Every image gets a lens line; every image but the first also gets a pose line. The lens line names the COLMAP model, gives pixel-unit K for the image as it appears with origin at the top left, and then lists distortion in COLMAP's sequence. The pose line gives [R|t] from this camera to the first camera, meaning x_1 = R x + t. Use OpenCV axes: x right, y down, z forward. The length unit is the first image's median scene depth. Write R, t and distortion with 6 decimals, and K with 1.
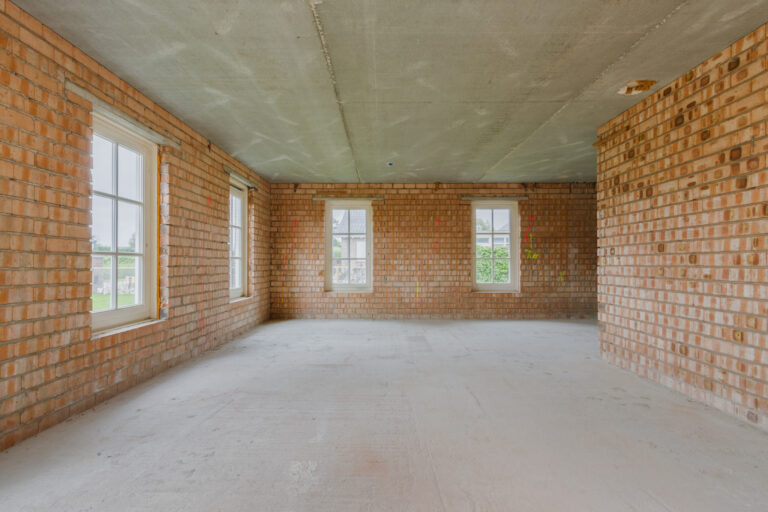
lens RADIAL K [[361.4, 0, 375.4], [0, 361.4, 258.3], [0, 0, 1]] dist [0.001420, 0.000036]
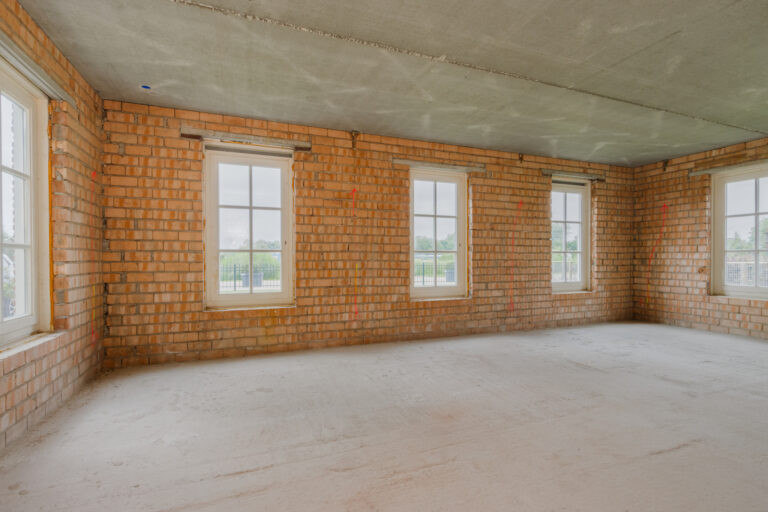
lens RADIAL K [[354.9, 0, 381.5], [0, 354.9, 258.6], [0, 0, 1]] dist [0.002313, 0.000336]
pose [[0.373140, 0.000382, -0.927775, 0.596720], [0.014787, 0.999870, 0.006359, 0.004031], [0.927657, -0.016092, 0.373086, 0.189637]]
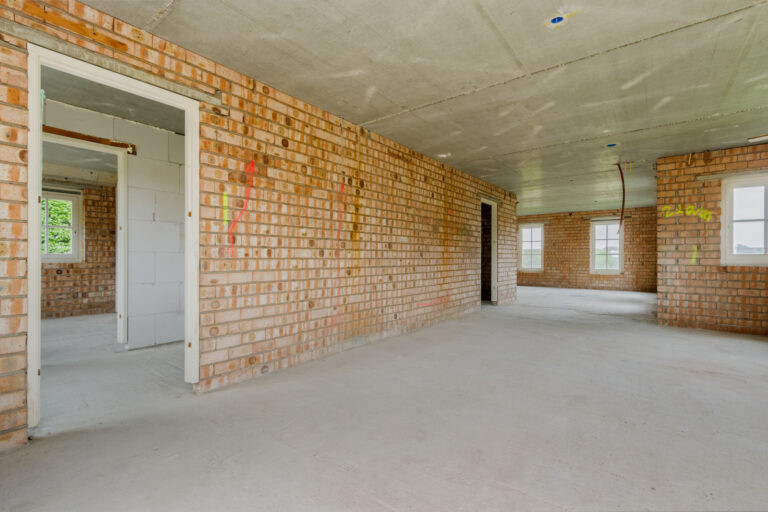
lens RADIAL K [[354.9, 0, 381.5], [0, 354.9, 258.6], [0, 0, 1]] dist [0.002313, 0.000336]
pose [[-0.604187, 0.002959, -0.796837, 3.419669], [0.008142, 0.999964, -0.002461, 0.026713], [0.796801, -0.007975, -0.604189, 1.979860]]
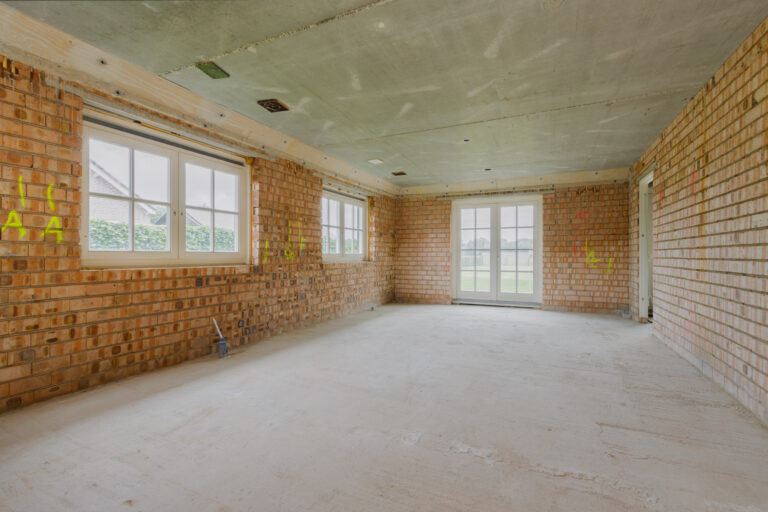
lens RADIAL K [[354.9, 0, 381.5], [0, 354.9, 258.6], [0, 0, 1]] dist [0.002313, 0.000336]
pose [[0.421306, -0.005780, 0.906900, 1.285965], [-0.012637, 0.999845, 0.012243, 0.021644], [-0.906831, -0.016618, 0.421167, 1.553014]]
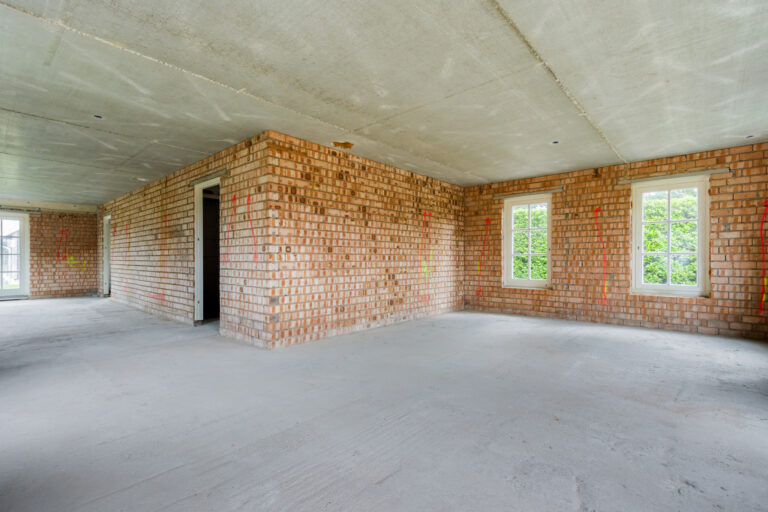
lens RADIAL K [[354.9, 0, 381.5], [0, 354.9, 258.6], [0, 0, 1]] dist [0.002313, 0.000336]
pose [[-0.755911, 0.001892, 0.654671, -0.356690], [-0.008374, 0.999886, -0.012559, 0.025157], [-0.654621, -0.014975, -0.755809, 1.875953]]
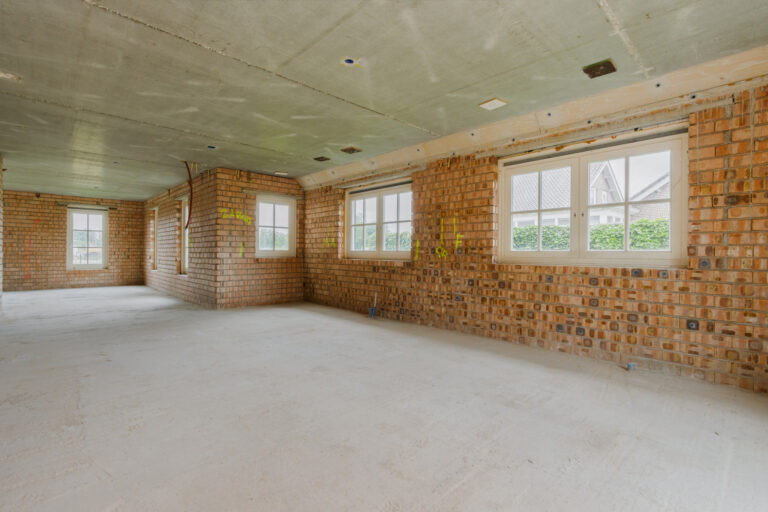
lens RADIAL K [[352.7, 0, 384.0], [0, 352.7, 256.0], [0, 0, 1]] dist [0.000810, -0.000159]
pose [[0.704164, 0.012651, -0.709925, 3.327412], [0.000423, 0.999834, 0.018237, 0.015830], [0.710037, -0.013143, 0.704042, 1.310135]]
